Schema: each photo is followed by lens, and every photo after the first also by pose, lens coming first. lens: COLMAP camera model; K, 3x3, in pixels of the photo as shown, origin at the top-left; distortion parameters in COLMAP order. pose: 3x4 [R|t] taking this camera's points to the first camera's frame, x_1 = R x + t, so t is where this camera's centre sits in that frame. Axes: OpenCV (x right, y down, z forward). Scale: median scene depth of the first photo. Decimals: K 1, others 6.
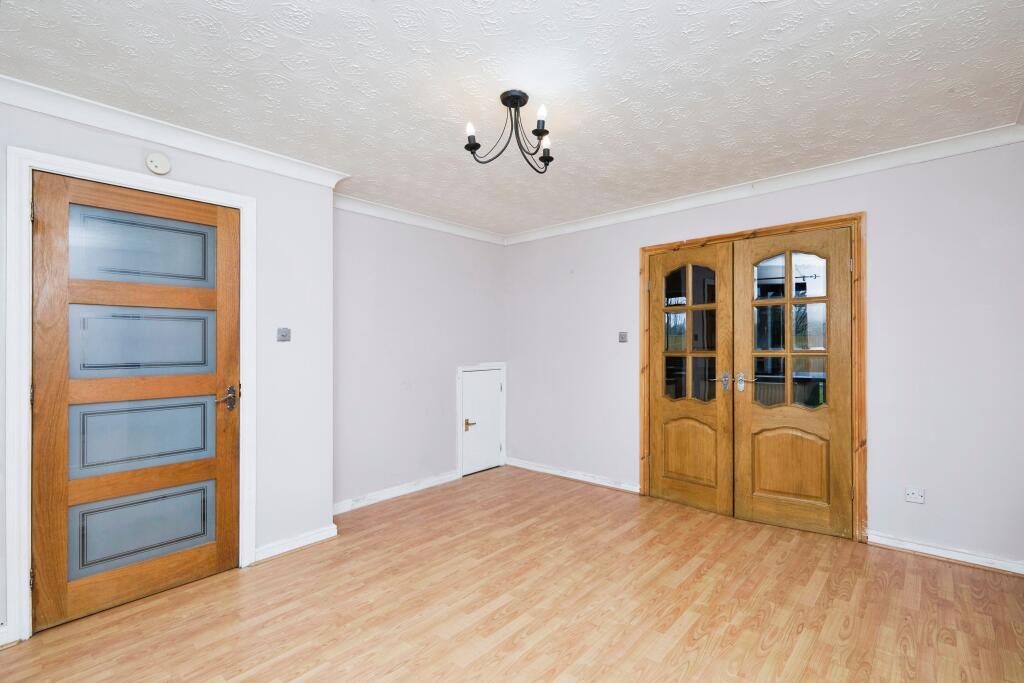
lens RADIAL K [[471.8, 0, 522.0], [0, 471.8, 349.5], [0, 0, 1]] dist [-0.001002, 0.000384]
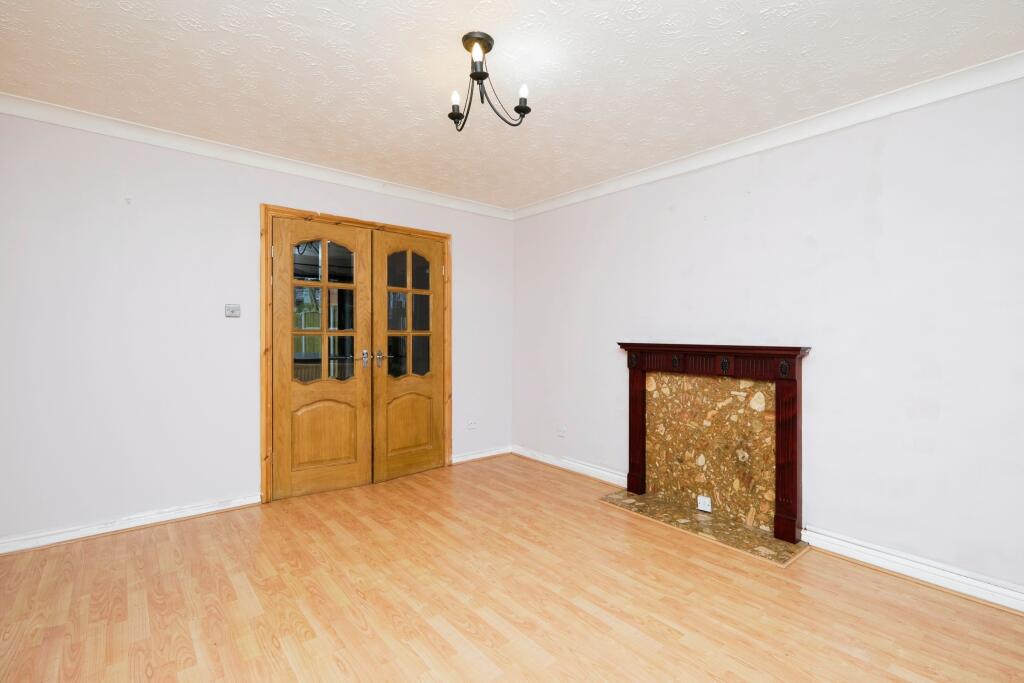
lens RADIAL K [[471.8, 0, 522.1], [0, 471.8, 337.1], [0, 0, 1]] dist [-0.001002, 0.000384]
pose [[0.149130, 0.000448, 0.988818, -0.603646], [-0.009817, 0.999951, 0.001027, 0.014086], [-0.988769, -0.009860, 0.149127, 0.522189]]
